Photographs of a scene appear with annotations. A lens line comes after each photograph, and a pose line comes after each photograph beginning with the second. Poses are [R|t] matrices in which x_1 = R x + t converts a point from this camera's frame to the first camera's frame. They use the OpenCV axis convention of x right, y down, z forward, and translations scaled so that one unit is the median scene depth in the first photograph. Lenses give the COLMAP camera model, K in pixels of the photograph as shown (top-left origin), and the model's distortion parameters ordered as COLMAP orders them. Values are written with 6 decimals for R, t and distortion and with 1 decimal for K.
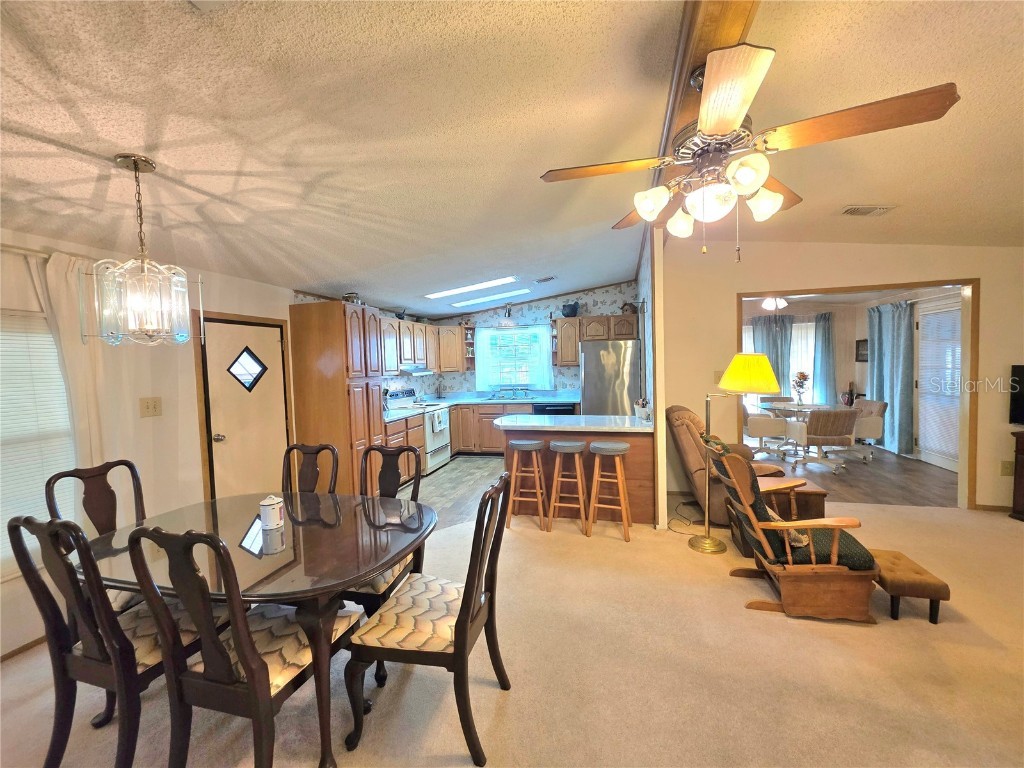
lens RADIAL K [[411.5, 0, 512.8], [0, 411.5, 378.6], [0, 0, 1]] dist [-0.001850, 0.000762]
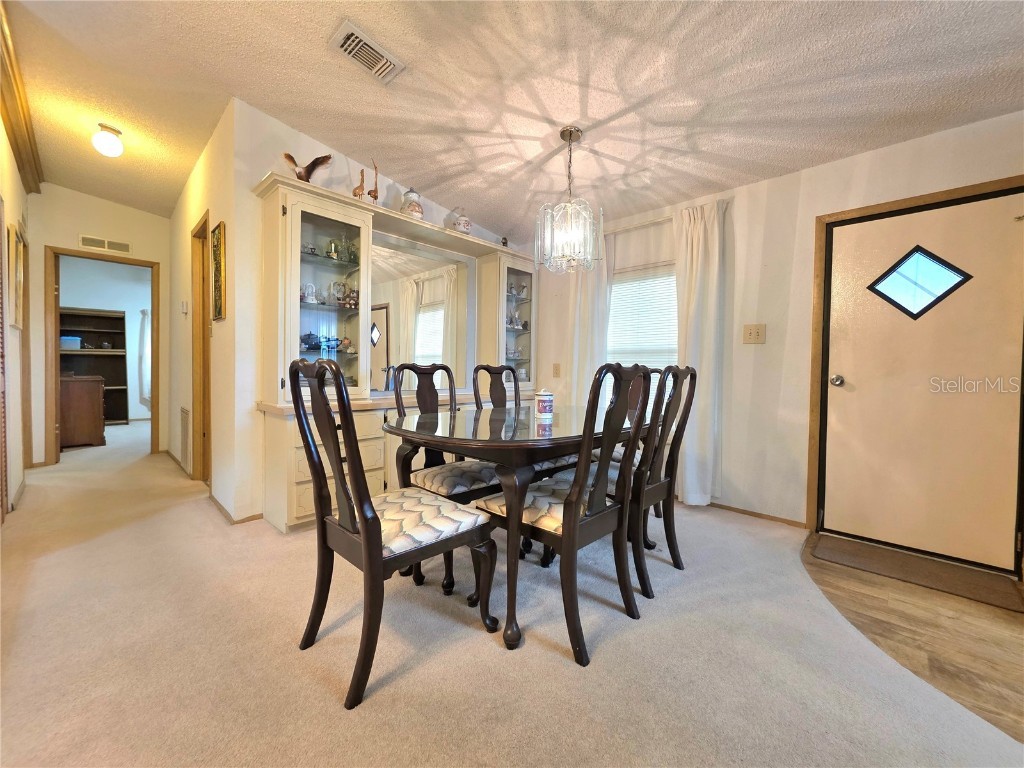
lens RADIAL K [[411.5, 0, 513.4], [0, 411.5, 379.4], [0, 0, 1]] dist [-0.001850, 0.000762]
pose [[-0.486005, 0.042340, -0.872930, 0.305205], [-0.036148, 0.996997, 0.068483, 0.153229], [0.873208, 0.064838, -0.483015, 1.146561]]
